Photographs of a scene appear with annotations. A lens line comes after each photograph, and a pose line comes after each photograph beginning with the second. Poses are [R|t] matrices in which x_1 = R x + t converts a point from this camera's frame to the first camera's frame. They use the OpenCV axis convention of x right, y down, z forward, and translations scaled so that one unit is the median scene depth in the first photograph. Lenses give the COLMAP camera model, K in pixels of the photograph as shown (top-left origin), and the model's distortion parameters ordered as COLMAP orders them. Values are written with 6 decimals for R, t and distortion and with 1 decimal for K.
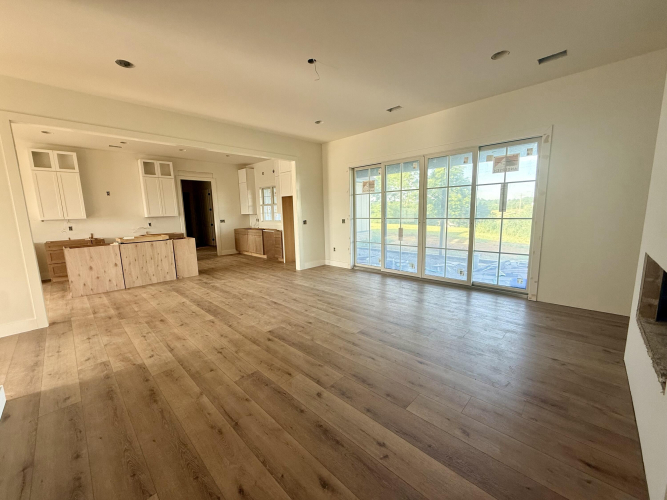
lens RADIAL K [[265.9, 0, 331.7], [0, 265.9, 250.1], [0, 0, 1]] dist [0.000276, -0.000147]
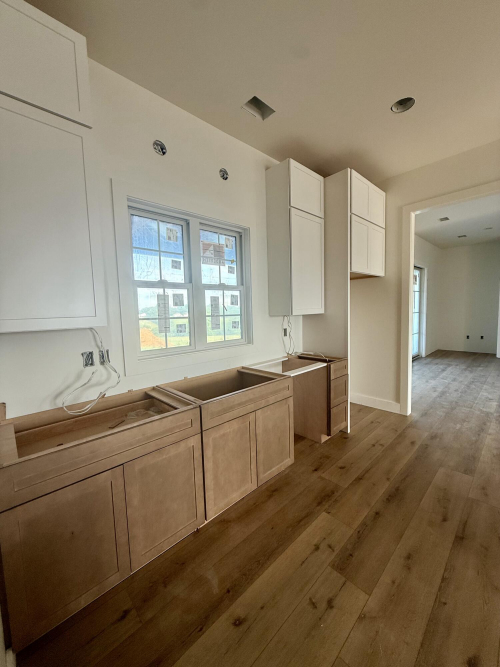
lens RADIAL K [[265.9, 0, 250.5], [0, 265.9, 331.4], [0, 0, 1]] dist [0.000276, -0.000147]
pose [[0.031637, -0.060458, 0.997669, -1.021624], [0.174680, 0.983141, 0.054038, -0.270987], [-0.984117, 0.172564, 0.041665, 1.945276]]
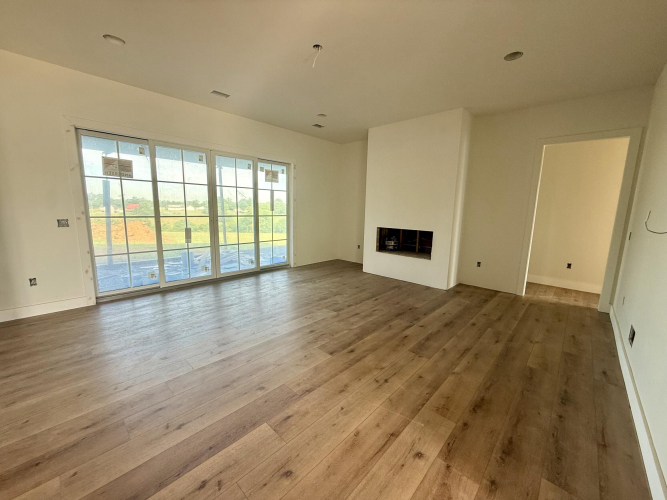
lens RADIAL K [[265.9, 0, 331.7], [0, 265.9, 250.1], [0, 0, 1]] dist [0.000276, -0.000147]
pose [[-0.018754, -0.131777, 0.991102, -0.760457], [0.127663, 0.982847, 0.133095, -0.088529], [-0.991640, 0.129023, -0.001609, 0.724735]]
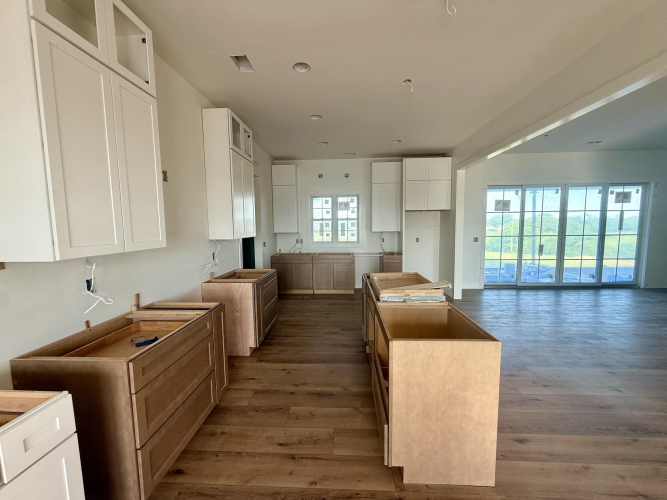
lens RADIAL K [[265.9, 0, 331.7], [0, 265.9, 250.1], [0, 0, 1]] dist [0.000276, -0.000147]
pose [[0.748781, -0.045538, 0.661251, -1.481055], [0.091591, 0.995175, -0.035181, -0.129473], [-0.656458, 0.086907, 0.749339, 0.958740]]
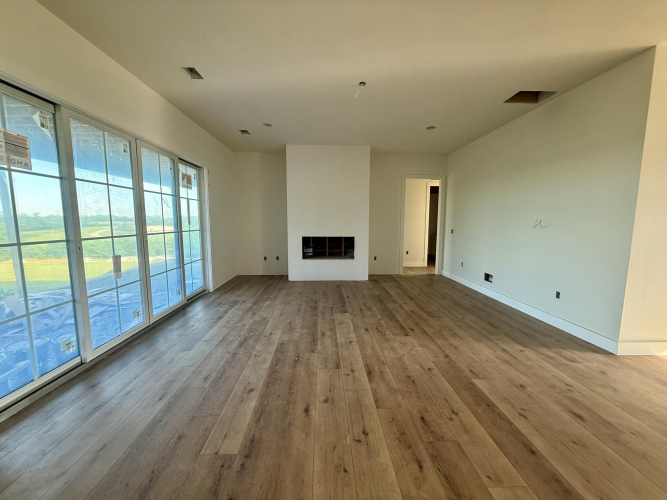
lens RADIAL K [[265.9, 0, 331.7], [0, 265.9, 250.1], [0, 0, 1]] dist [0.000276, -0.000147]
pose [[-0.725554, -0.052377, 0.686170, -0.535699], [0.117875, 0.972904, 0.198904, -0.191377], [-0.677995, 0.225198, -0.699720, 1.394080]]
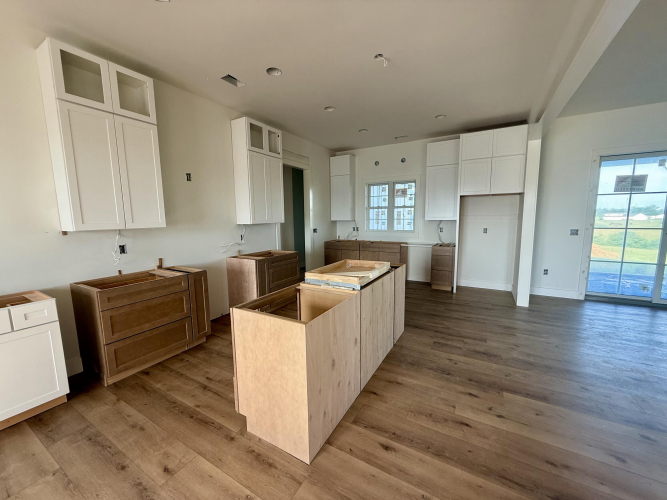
lens RADIAL K [[265.9, 0, 331.7], [0, 265.9, 250.1], [0, 0, 1]] dist [0.000276, -0.000147]
pose [[0.968432, -0.017323, 0.248676, -1.144239], [0.023902, 0.999439, -0.023458, -0.092412], [-0.248130, 0.028662, 0.968303, 0.733094]]
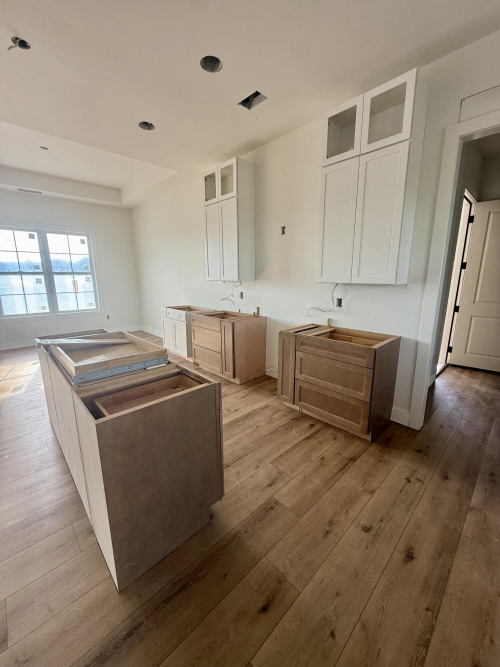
lens RADIAL K [[265.9, 0, 250.5], [0, 265.9, 331.4], [0, 0, 1]] dist [0.000276, -0.000147]
pose [[-0.033913, 0.233170, -0.971845, -0.524122], [-0.142601, 0.961326, 0.235622, -0.229424], [0.989199, 0.146576, 0.000649, 1.569028]]
